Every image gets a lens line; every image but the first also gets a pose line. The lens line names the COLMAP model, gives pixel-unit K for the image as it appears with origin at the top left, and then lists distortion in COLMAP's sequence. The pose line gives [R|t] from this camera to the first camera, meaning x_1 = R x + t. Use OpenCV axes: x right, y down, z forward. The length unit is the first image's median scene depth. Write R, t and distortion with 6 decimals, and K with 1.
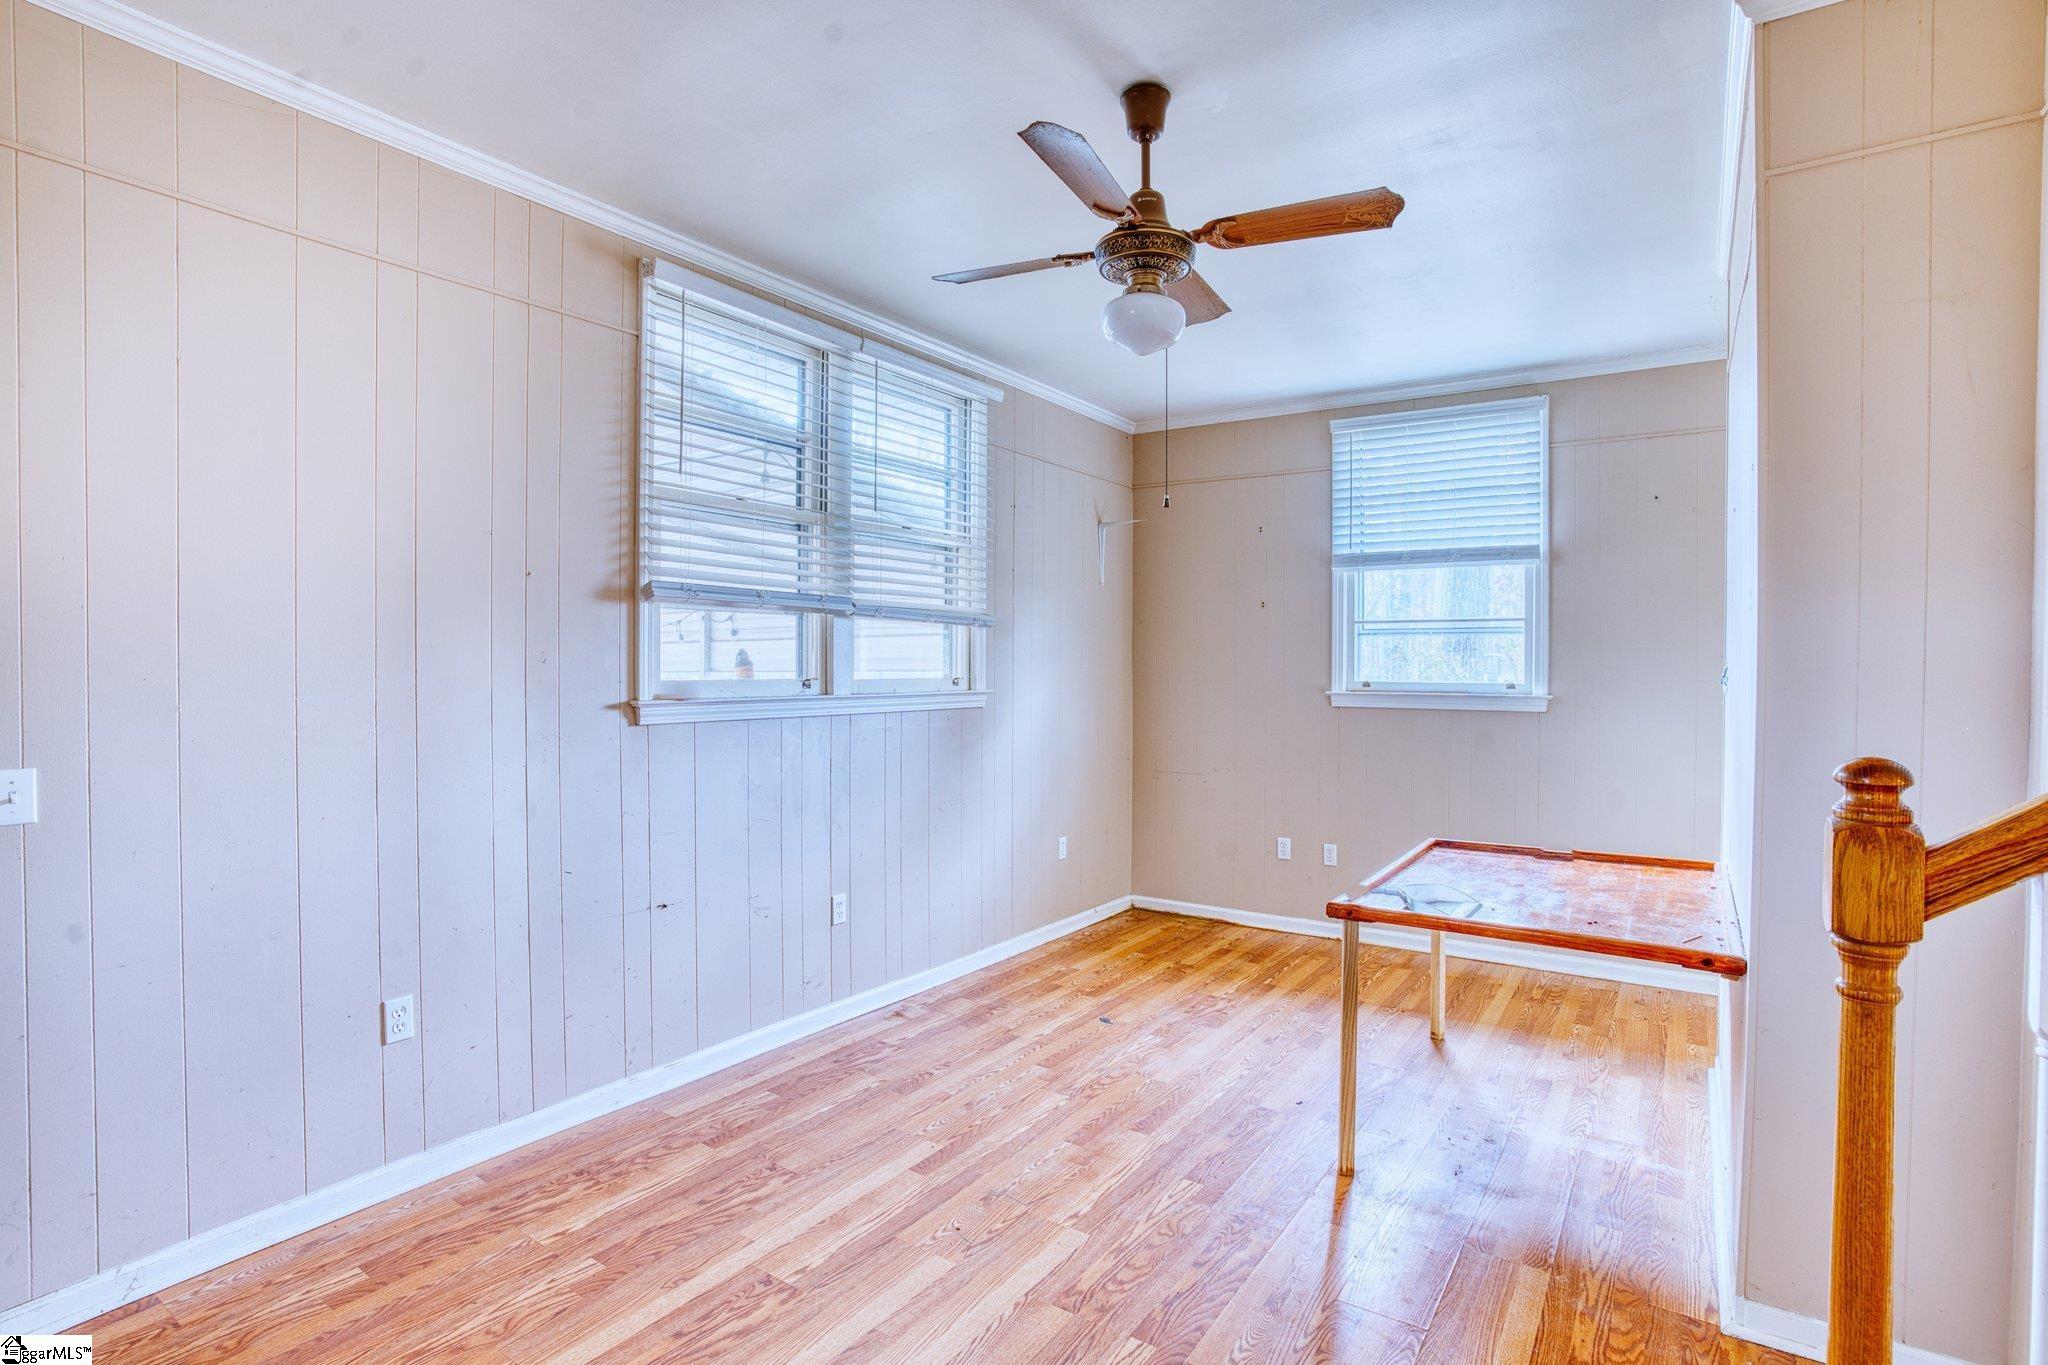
lens RADIAL K [[1000.3, 0, 1027.8], [0, 1000.3, 676.1], [0, 0, 1]] dist [-0.080712, 0.036155]
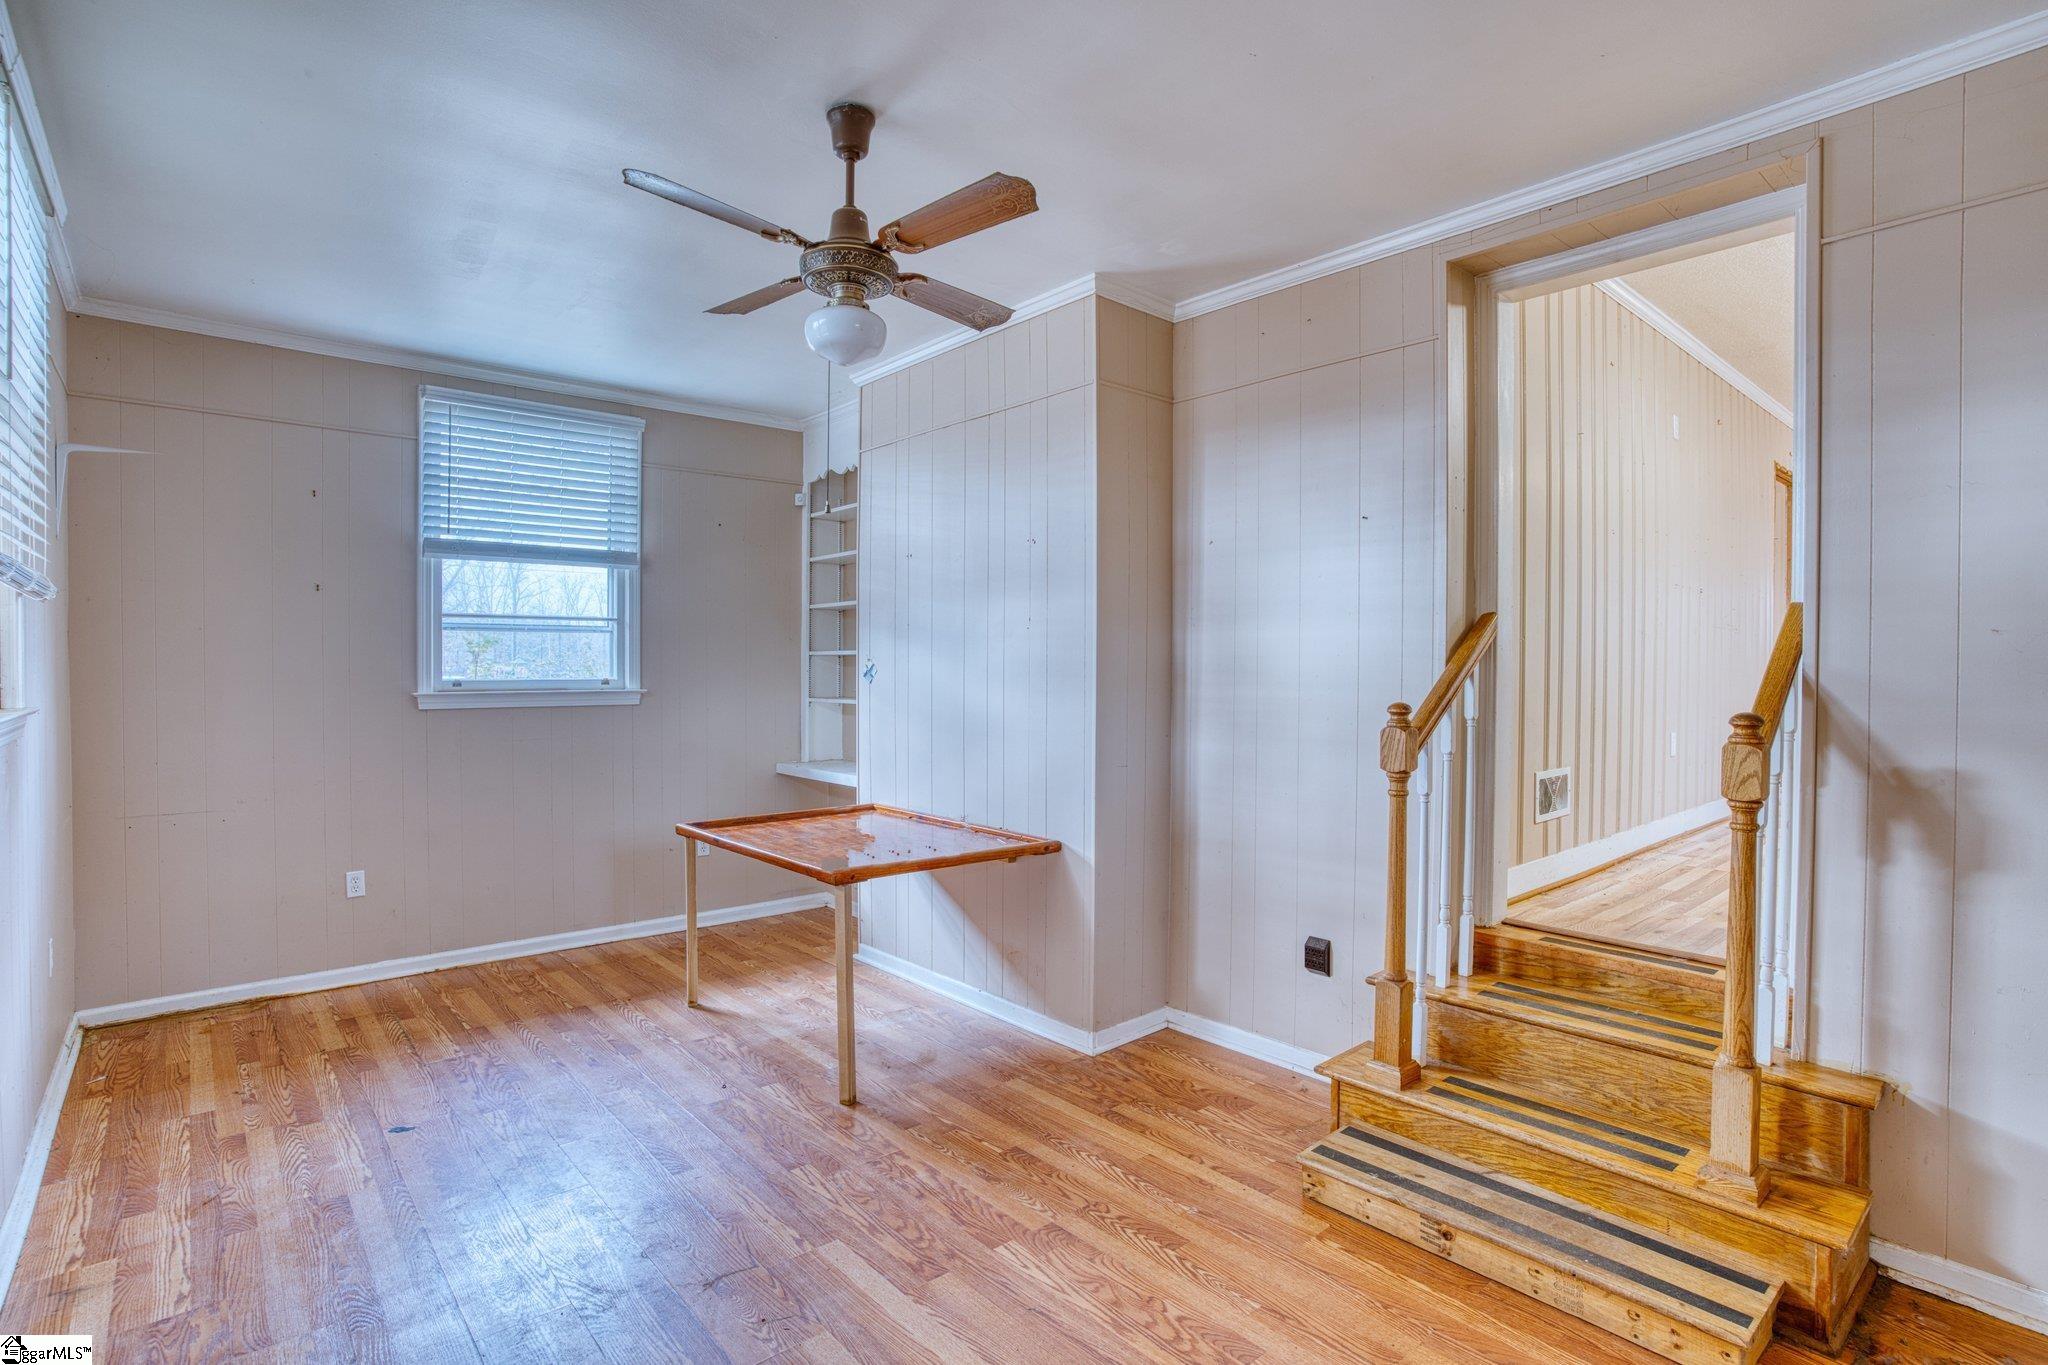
lens RADIAL K [[1000.3, 0, 1027.8], [0, 1000.3, 676.1], [0, 0, 1]] dist [-0.080712, 0.036155]
pose [[0.252303, -0.016450, 0.967508, -0.433678], [0.009285, 0.999851, 0.014578, -0.007547], [-0.967604, 0.005306, 0.252418, 0.288948]]
